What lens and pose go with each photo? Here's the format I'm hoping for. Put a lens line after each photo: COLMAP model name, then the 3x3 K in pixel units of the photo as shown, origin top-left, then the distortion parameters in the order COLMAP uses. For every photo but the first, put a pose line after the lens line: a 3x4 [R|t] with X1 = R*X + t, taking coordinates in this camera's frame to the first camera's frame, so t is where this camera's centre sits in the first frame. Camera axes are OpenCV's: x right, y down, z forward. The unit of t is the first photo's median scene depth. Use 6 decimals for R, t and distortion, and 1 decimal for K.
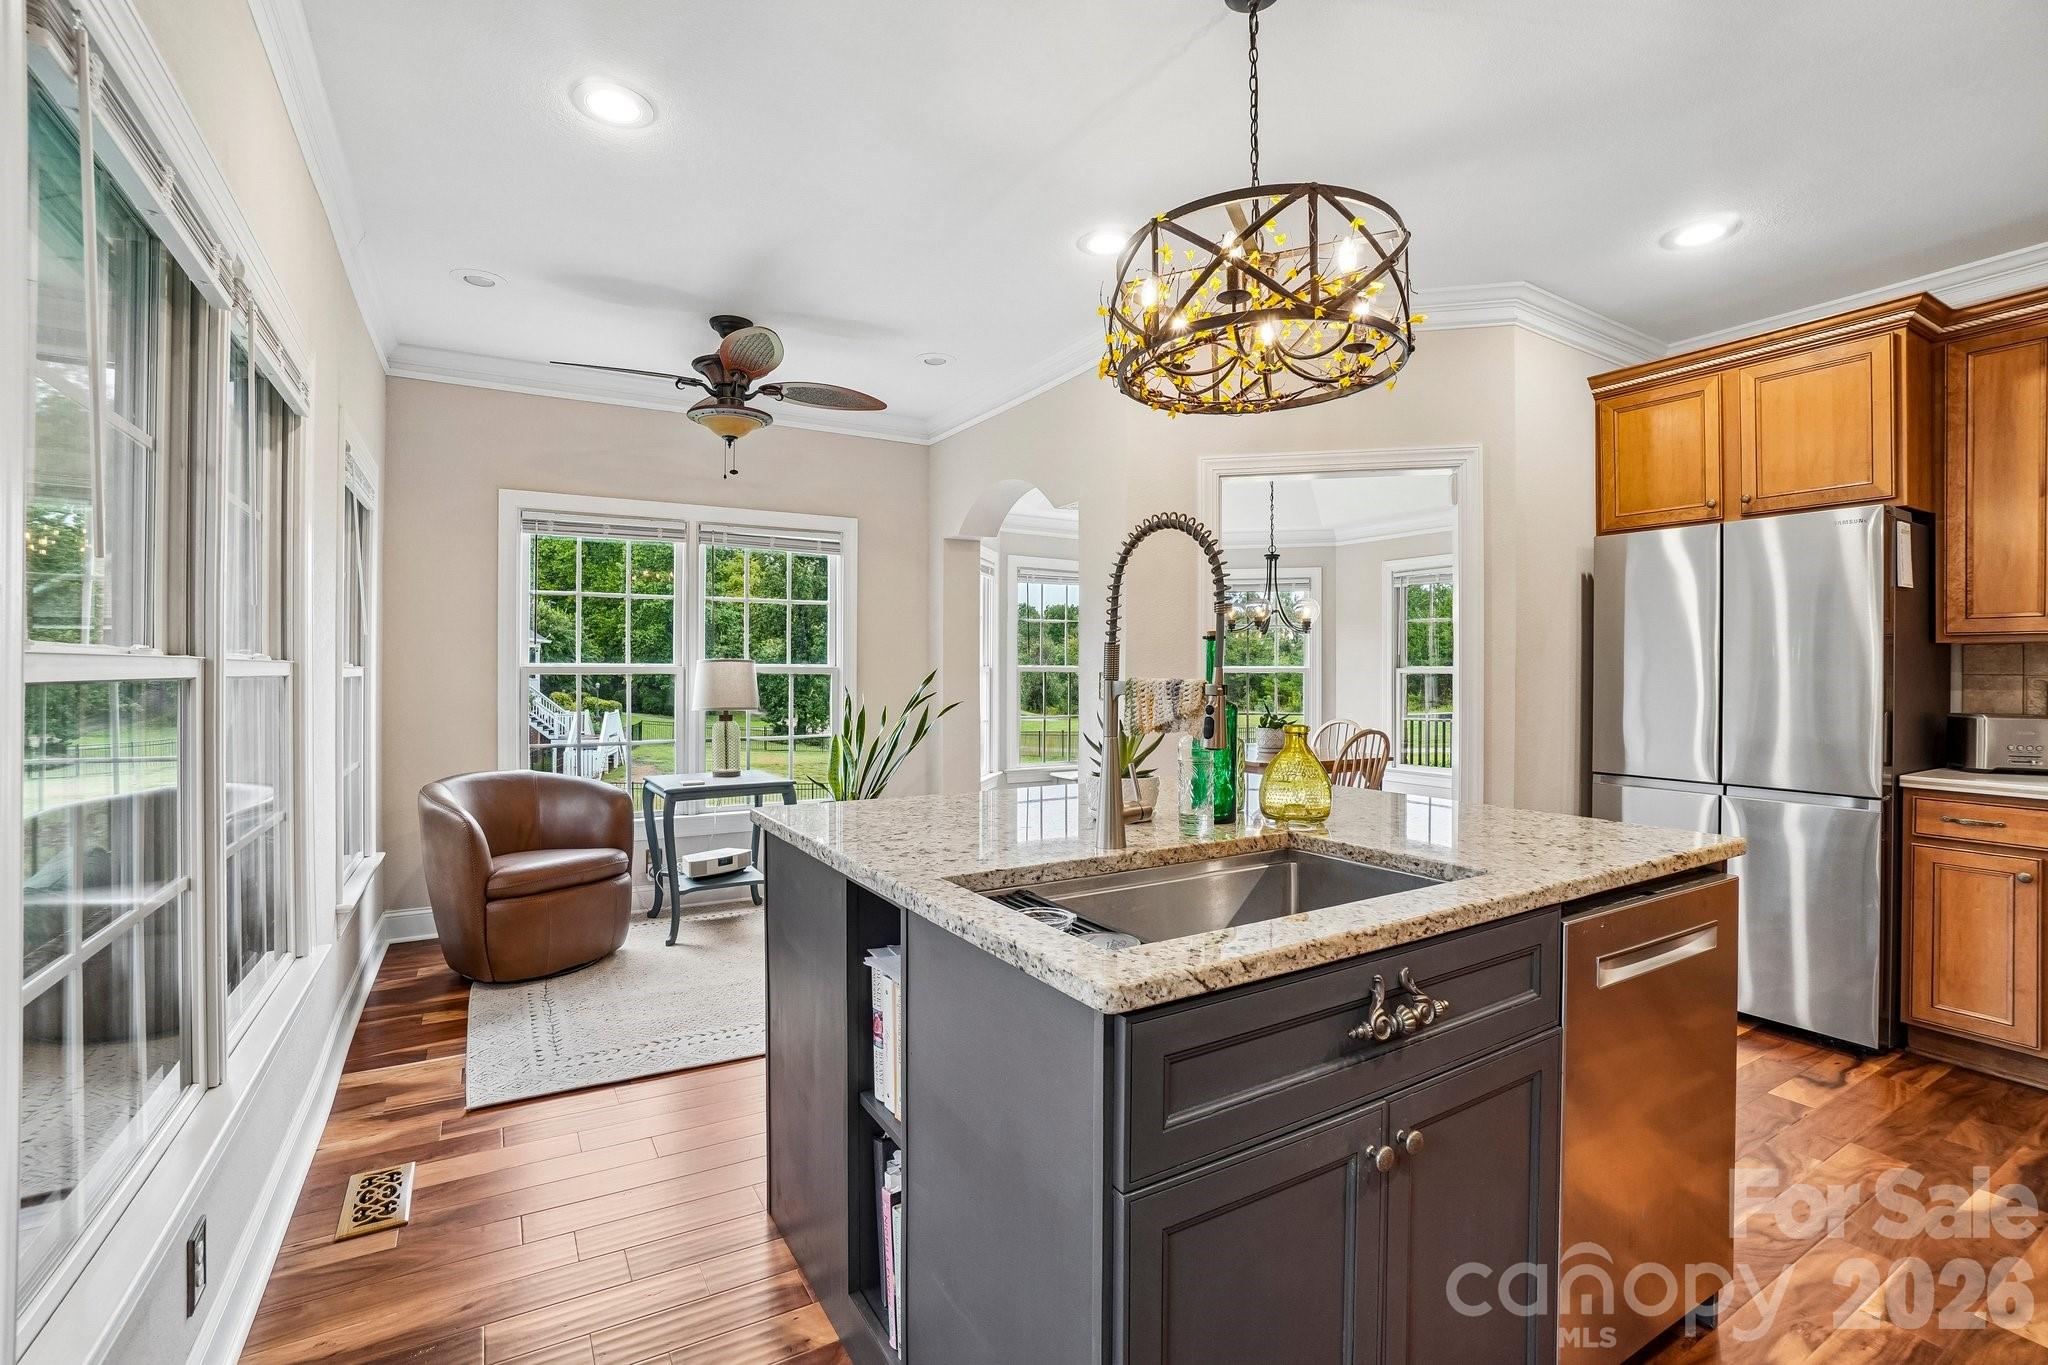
lens RADIAL K [[903.3, 0, 1014.1], [0, 903.3, 667.0], [0, 0, 1]] dist [-0.040332, 0.012563]
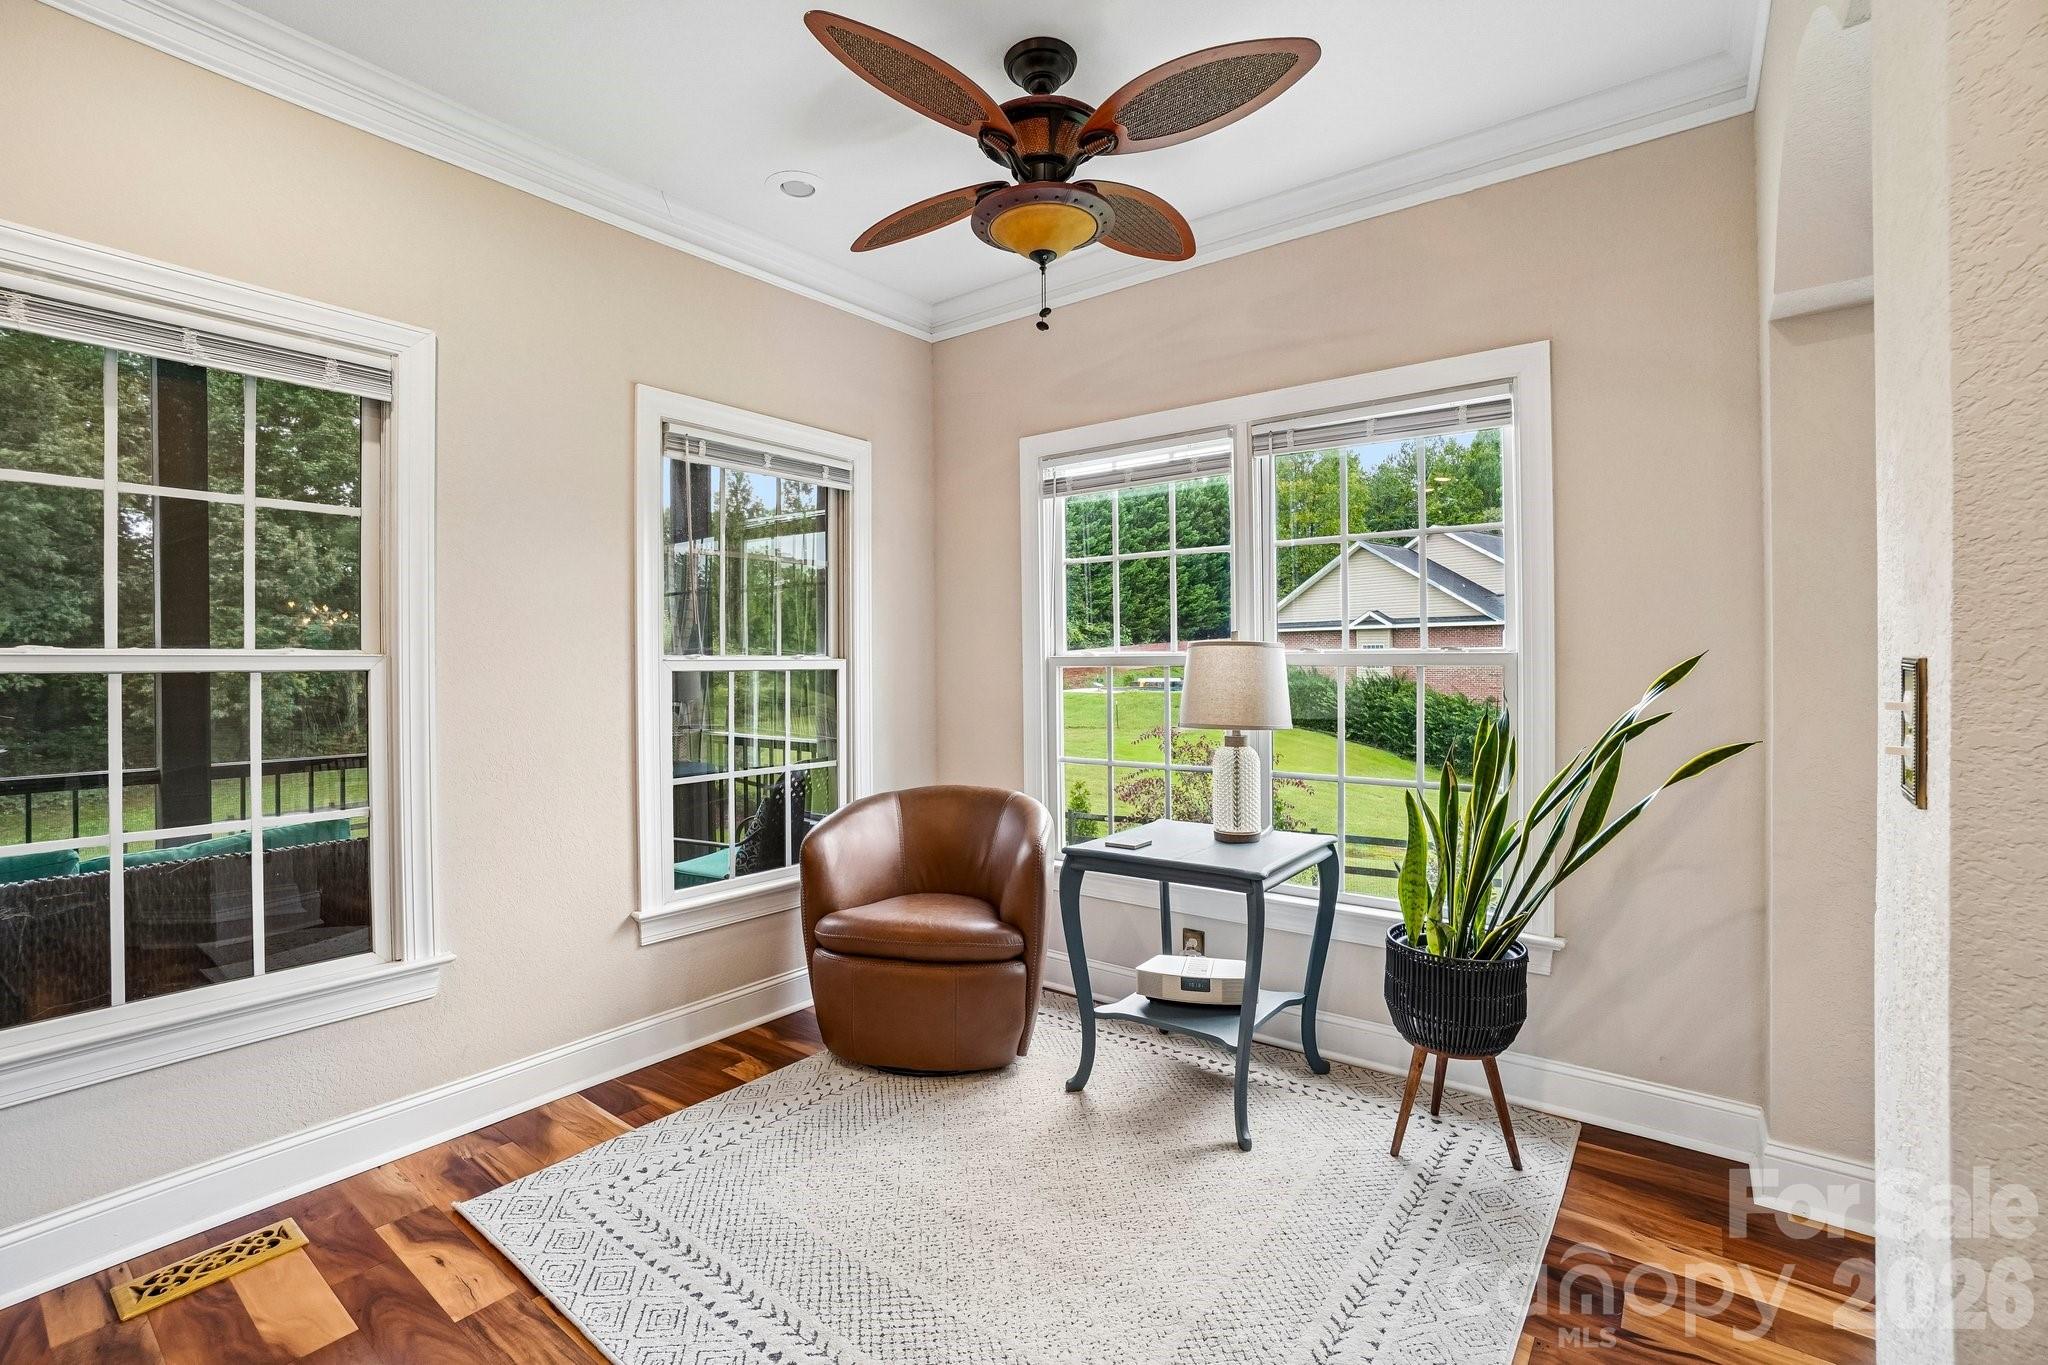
lens RADIAL K [[903.3, 0, 1031.3], [0, 903.3, 667.8], [0, 0, 1]] dist [-0.040332, 0.012563]
pose [[0.370615, 0.002594, -0.928783, 0.223795], [0.008464, 0.999945, 0.006171, 0.004054], [0.928748, -0.010148, 0.370573, 0.819133]]
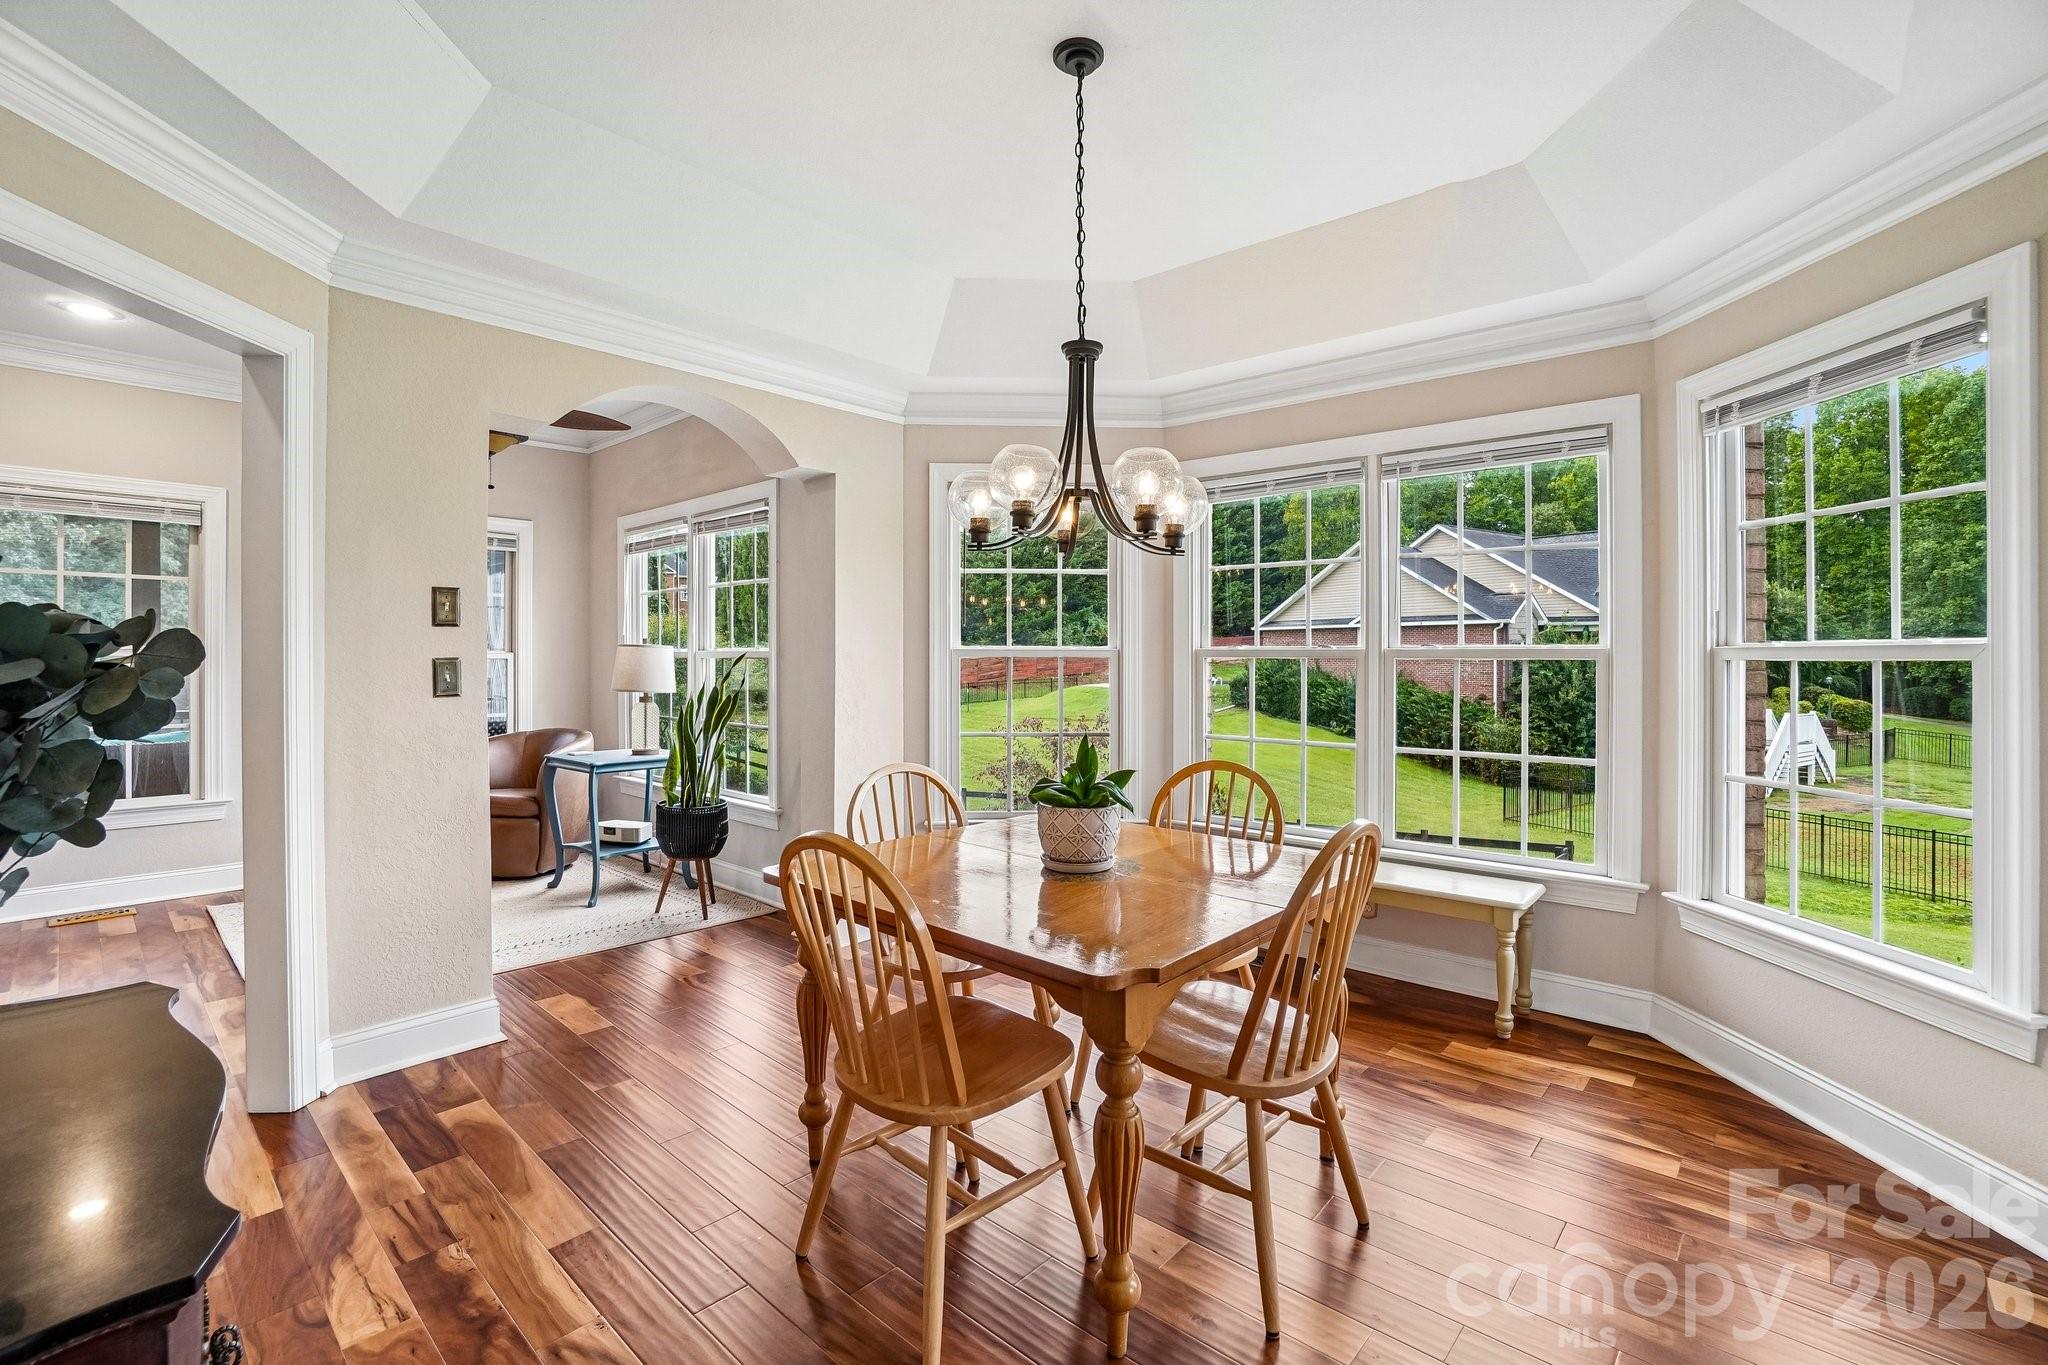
lens RADIAL K [[903.3, 0, 1033.4], [0, 903.3, 662.2], [0, 0, 1]] dist [-0.040332, 0.012563]
pose [[0.280614, 0.002970, -0.959816, 0.834222], [0.002861, 0.999988, 0.003931, 0.010524], [0.959816, -0.003849, 0.280603, 1.280292]]
